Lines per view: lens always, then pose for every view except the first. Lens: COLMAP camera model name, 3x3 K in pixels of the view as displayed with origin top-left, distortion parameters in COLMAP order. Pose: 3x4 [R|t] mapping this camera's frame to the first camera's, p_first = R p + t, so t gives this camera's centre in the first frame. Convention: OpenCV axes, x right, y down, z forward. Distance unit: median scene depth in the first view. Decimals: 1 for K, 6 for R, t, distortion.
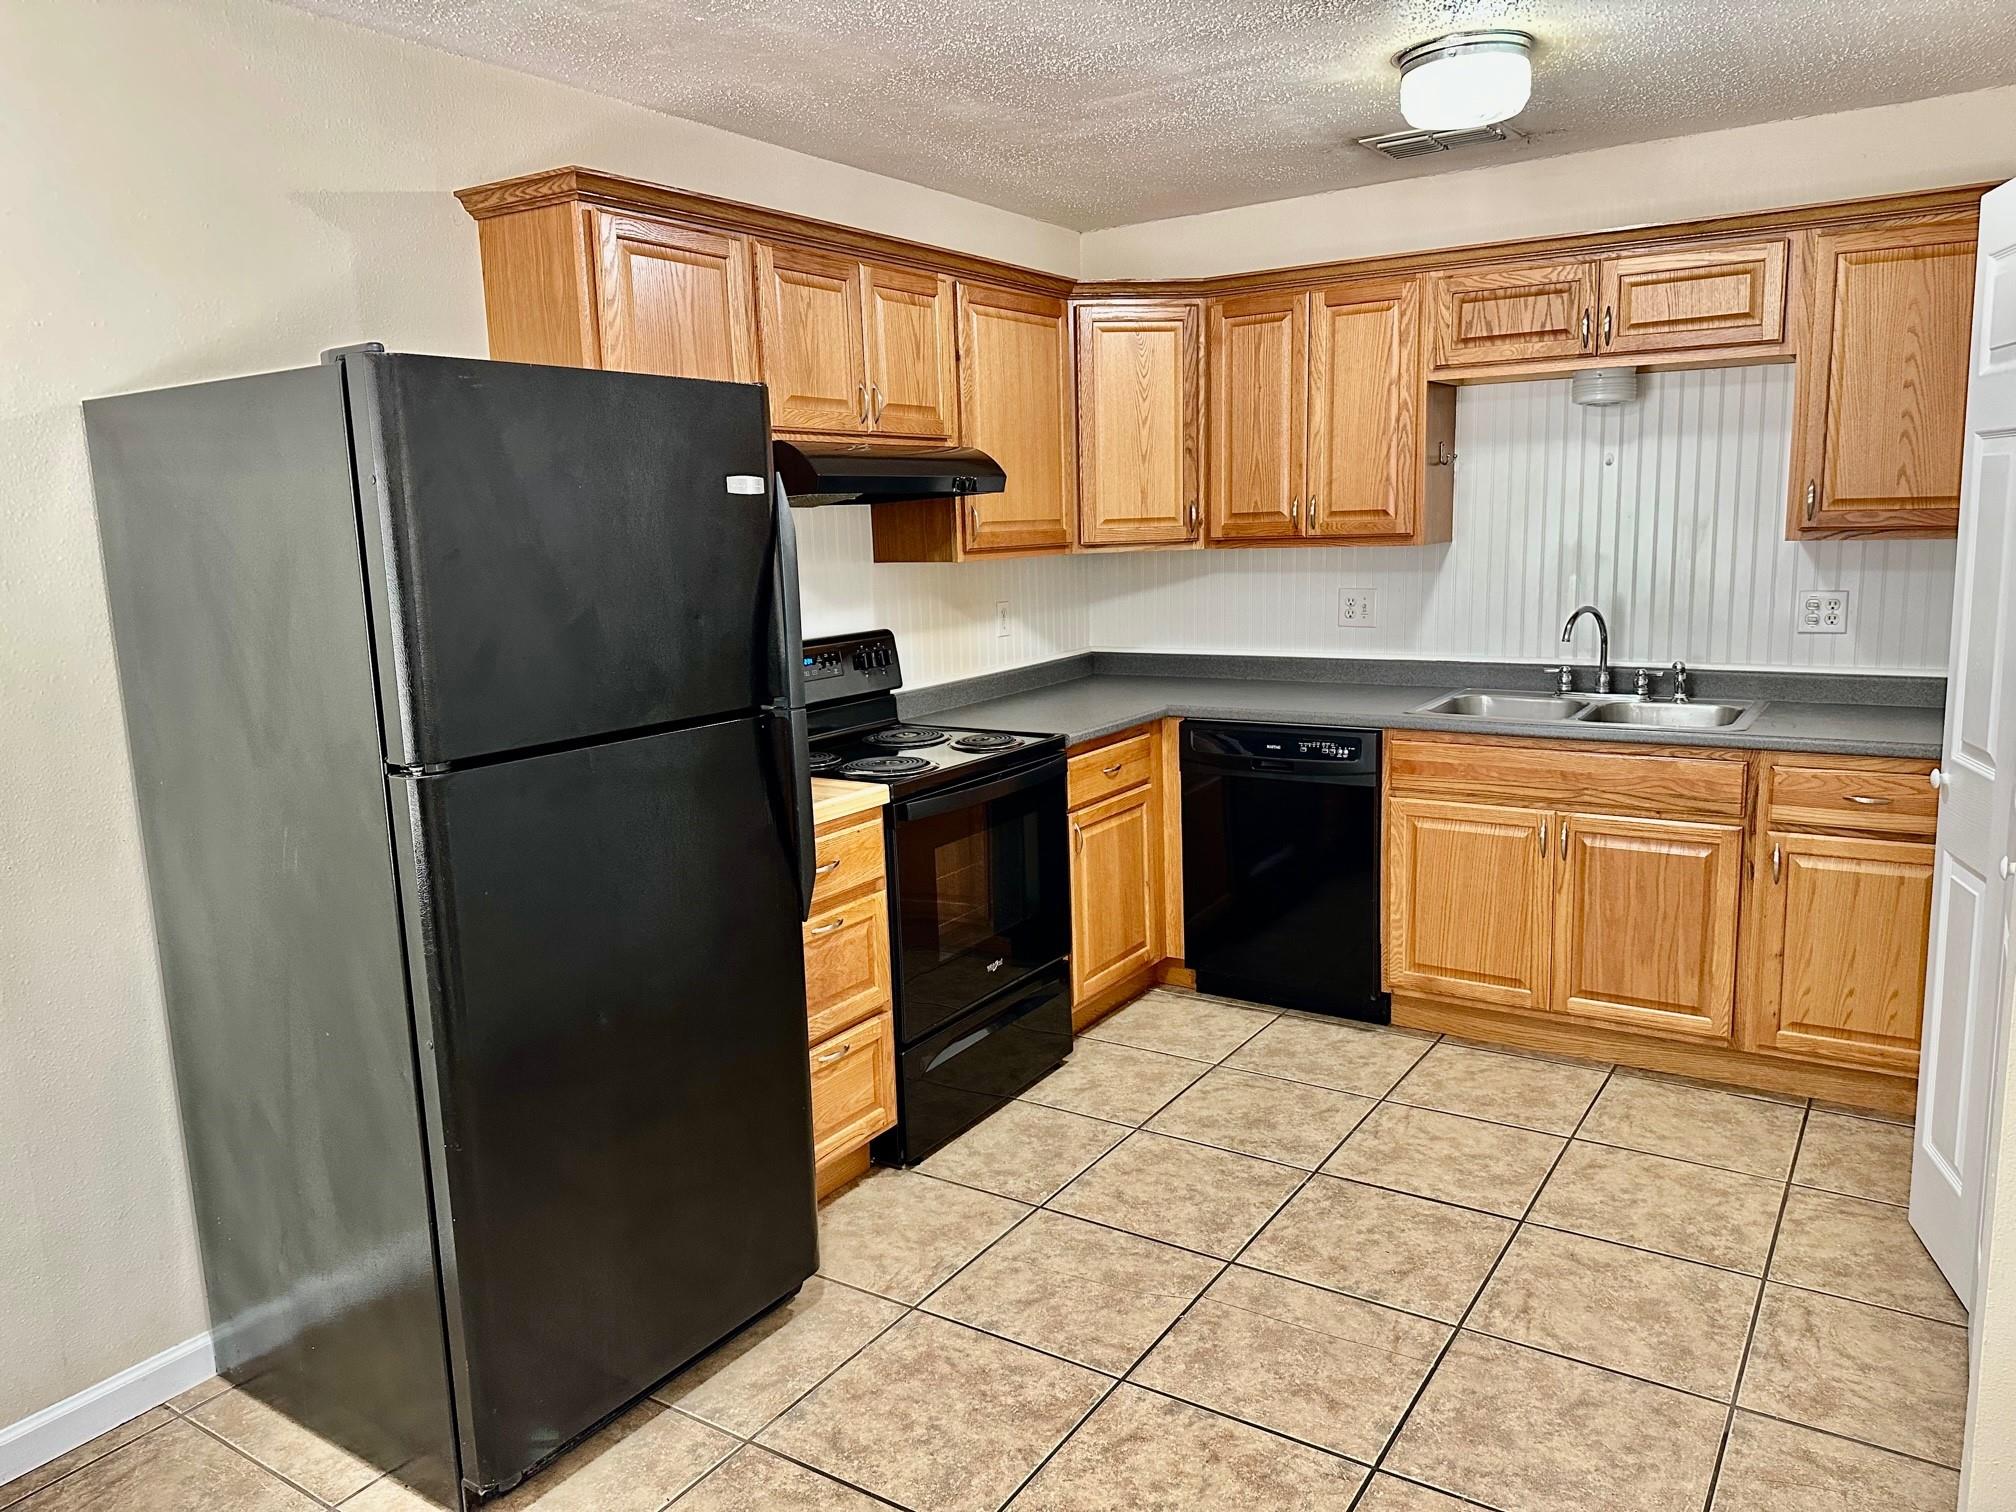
lens RADIAL K [[1419.9, 0, 1011.9], [0, 1419.9, 754.4], [0, 0, 1]] dist [0.043643, -0.051815]
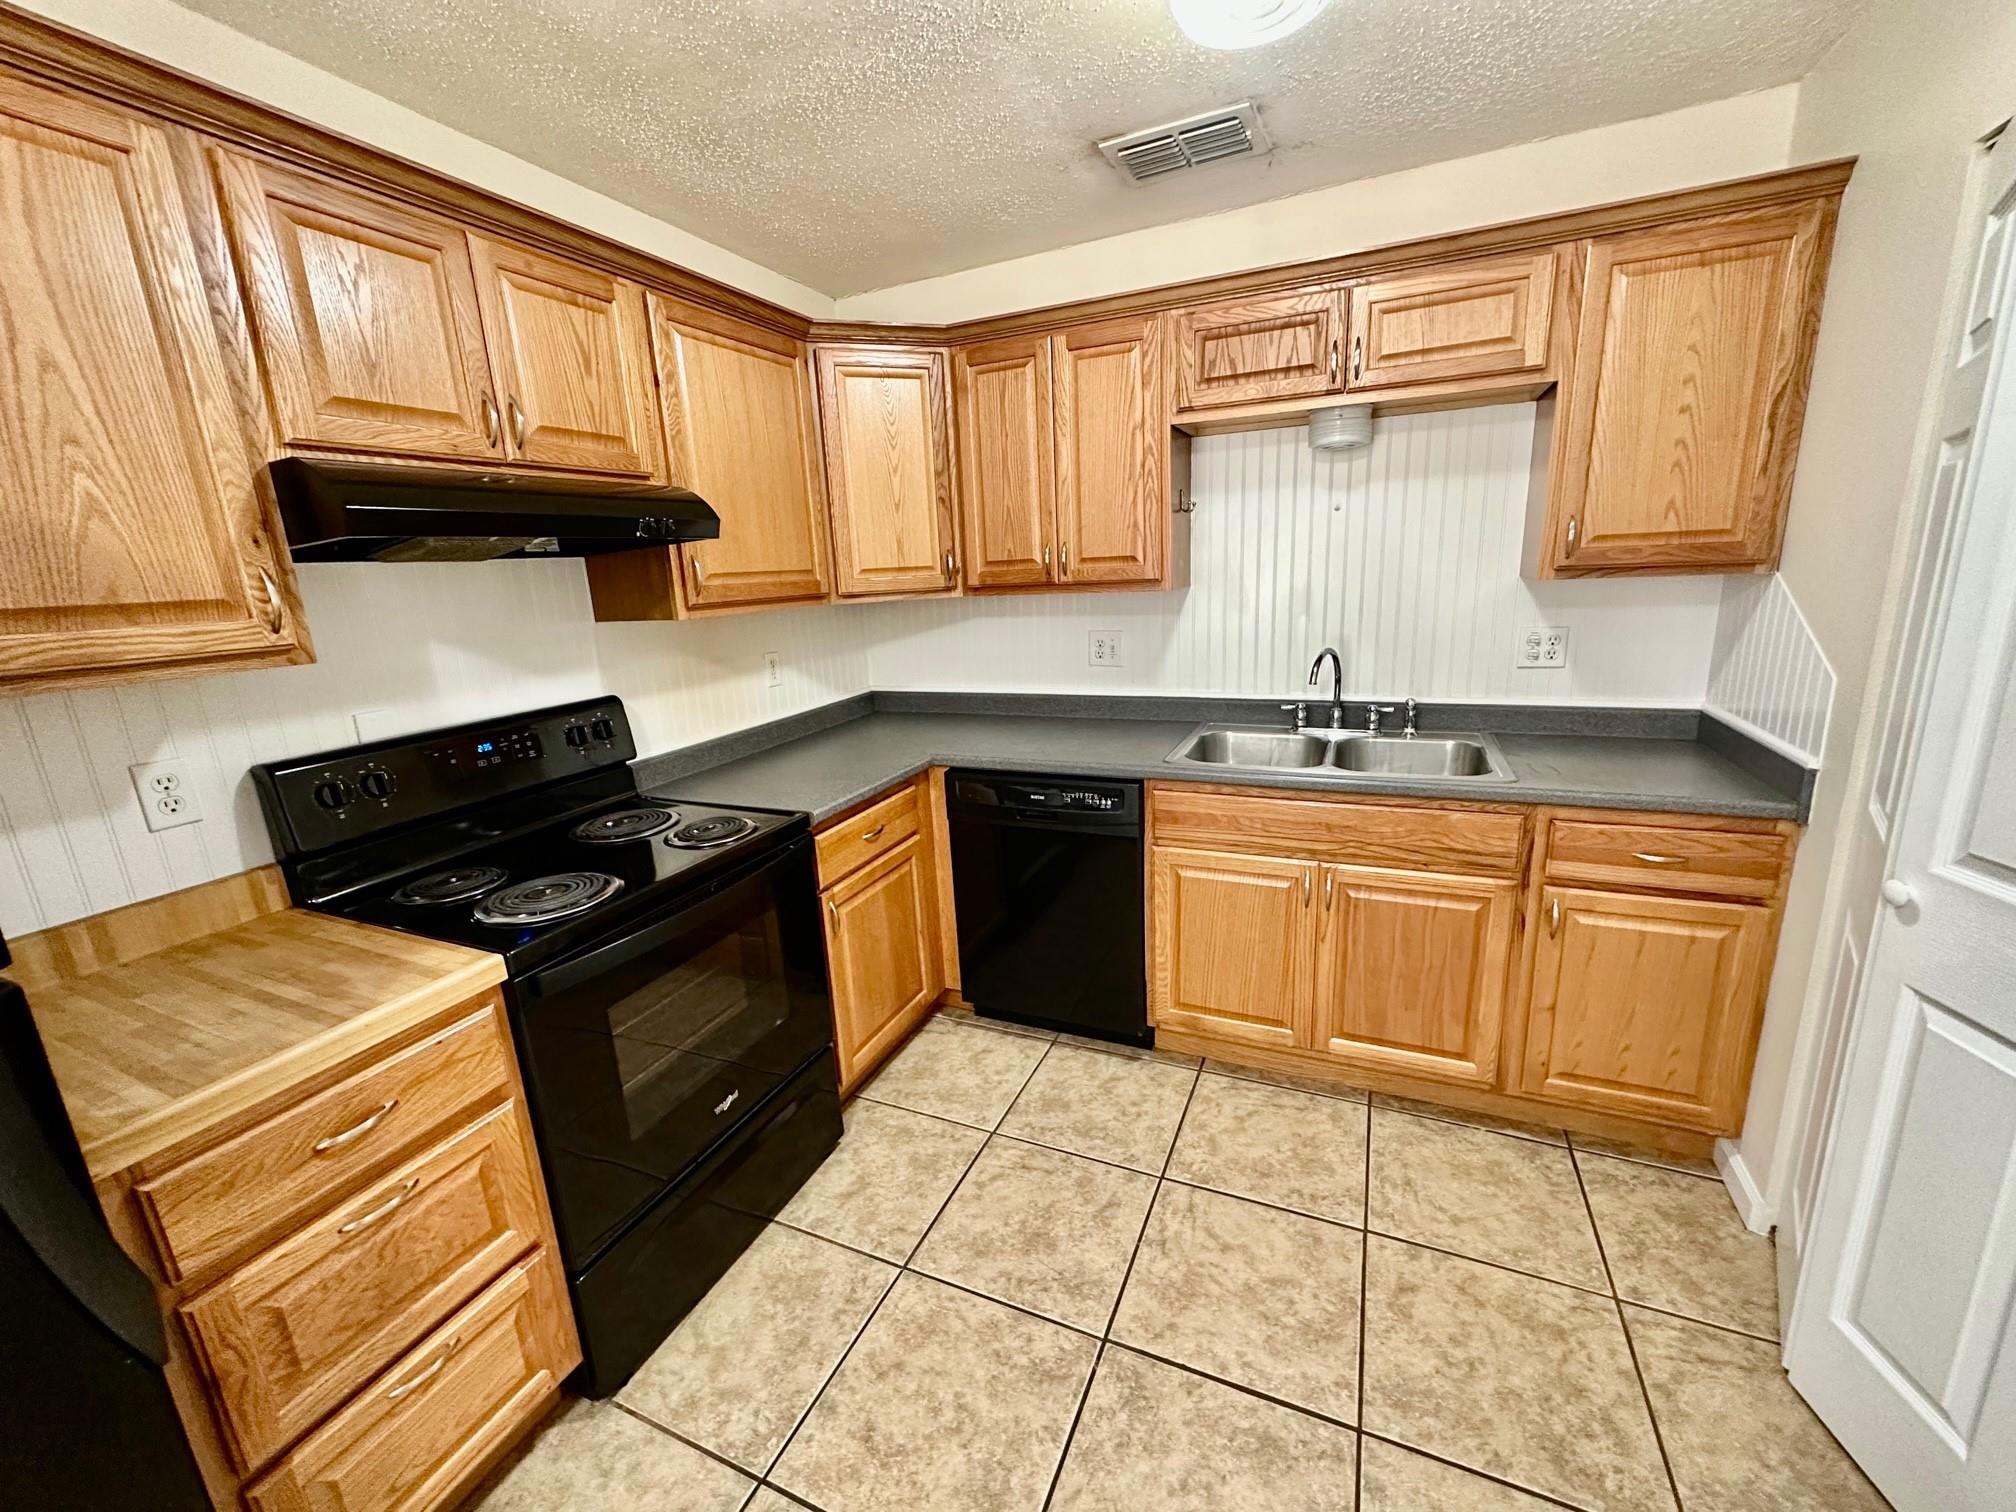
lens RADIAL K [[807.4, 0, 1007.9], [0, 807.4, 754.8], [0, 0, 1]] dist [0.002046, -0.001115]
pose [[0.987689, -0.052821, 0.147244, 0.095107], [0.043901, 0.997035, 0.063191, -0.082526], [-0.150145, -0.055949, 0.987080, 0.512003]]
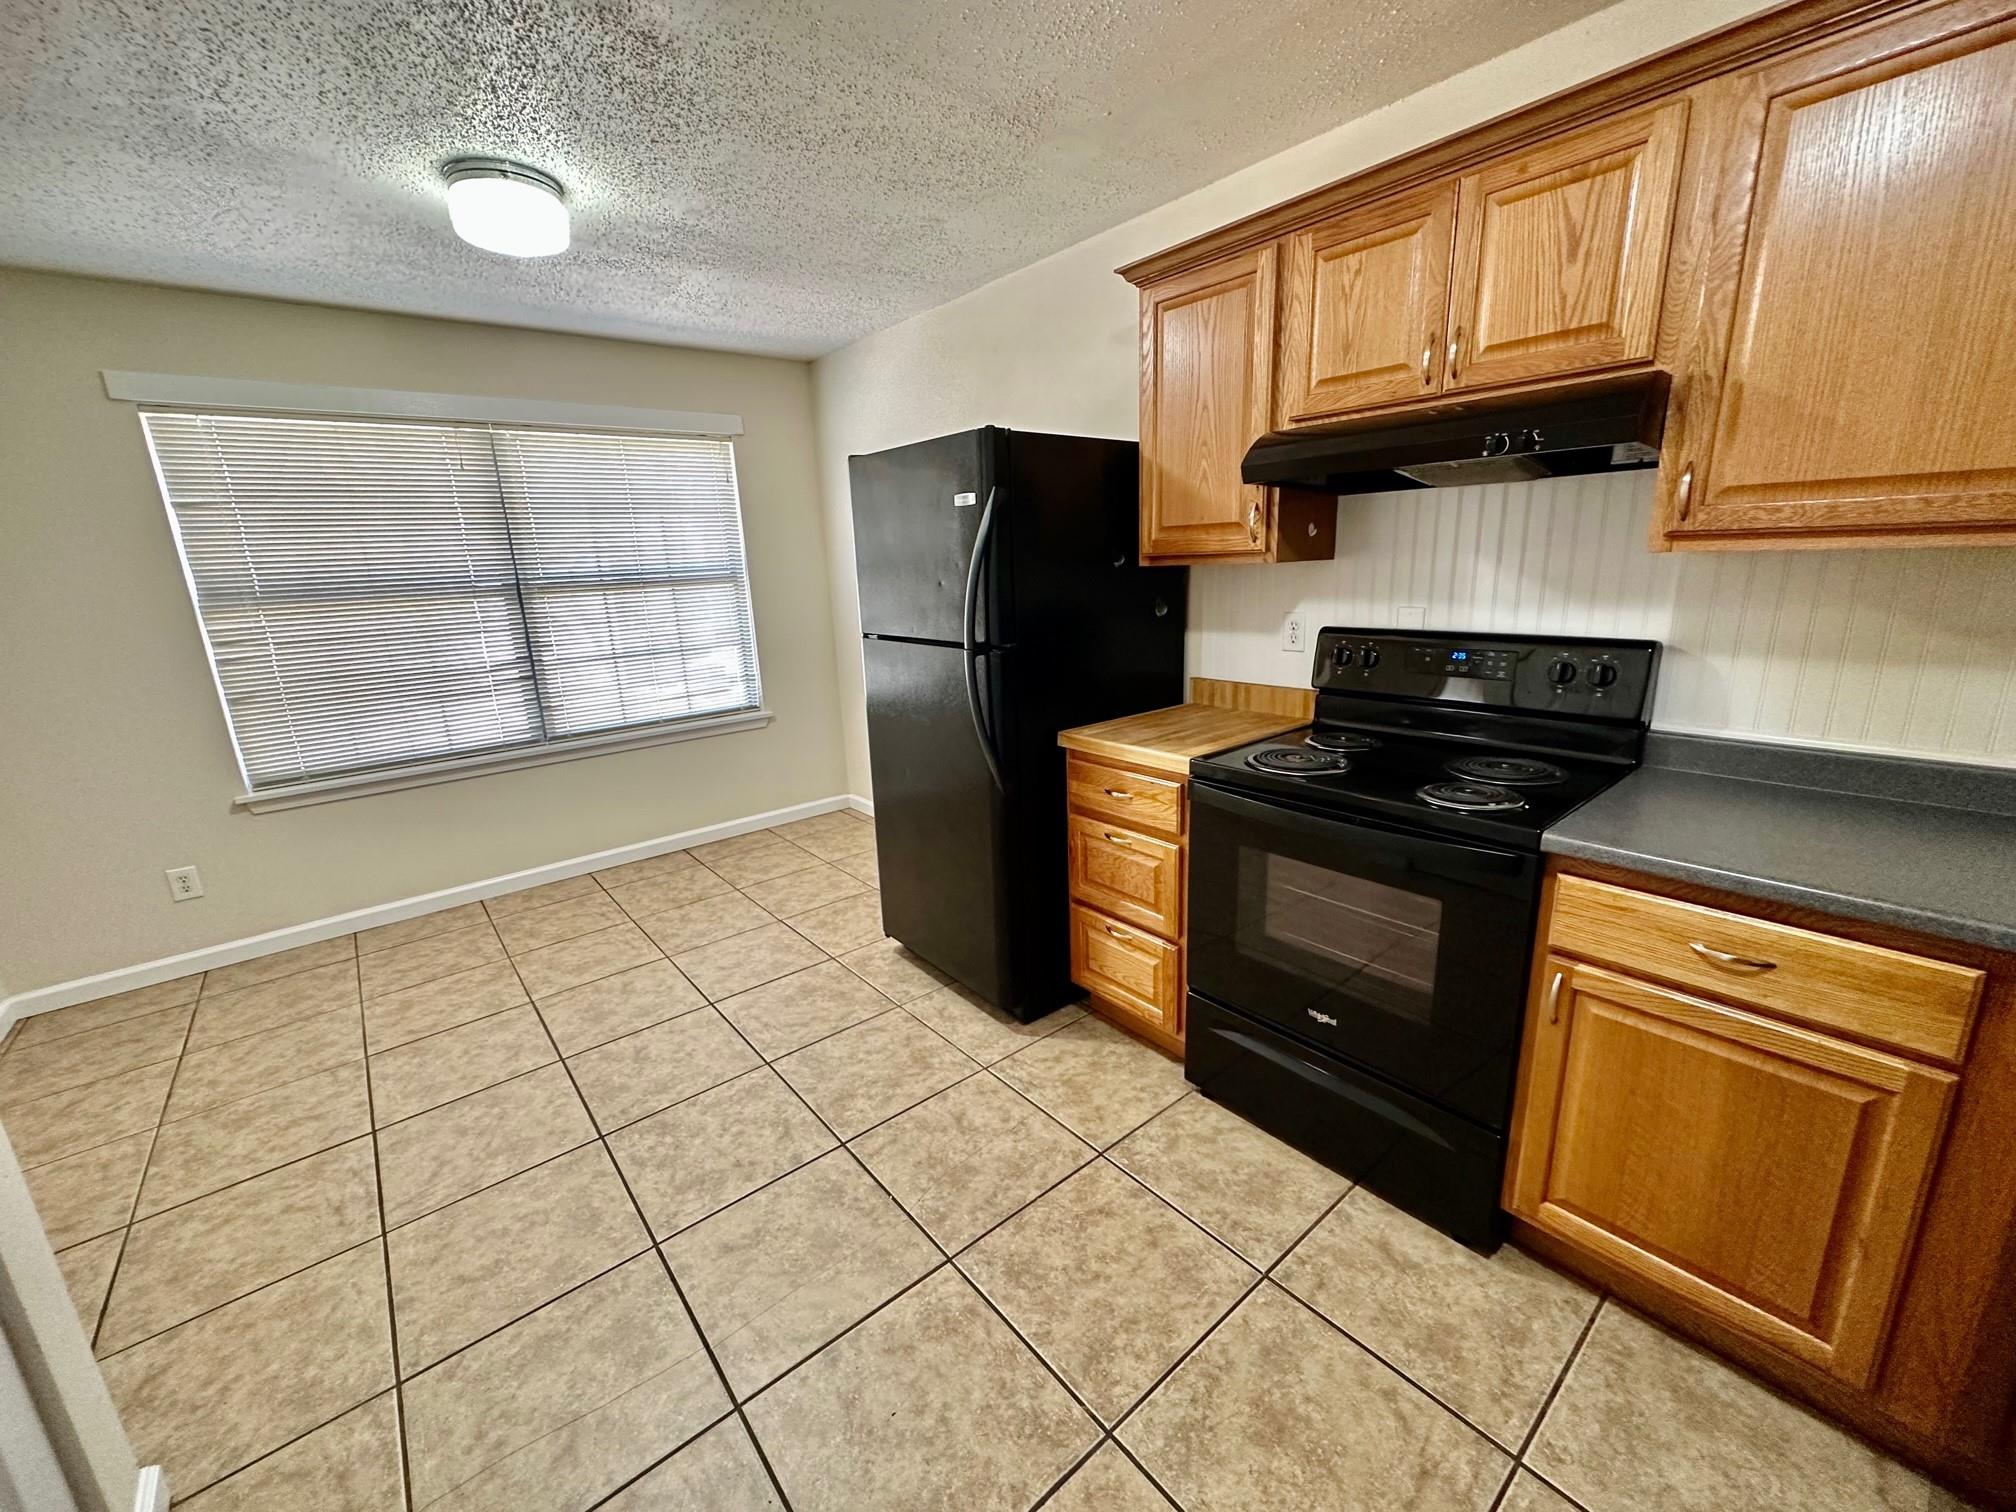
lens RADIAL K [[807.4, 0, 1003.4], [0, 807.4, 758.7], [0, 0, 1]] dist [0.002046, -0.001115]
pose [[-0.298933, 0.272689, -0.914483, 0.474344], [-0.114164, 0.941201, 0.317975, -0.144734], [0.947420, 0.199454, -0.250225, 0.912305]]
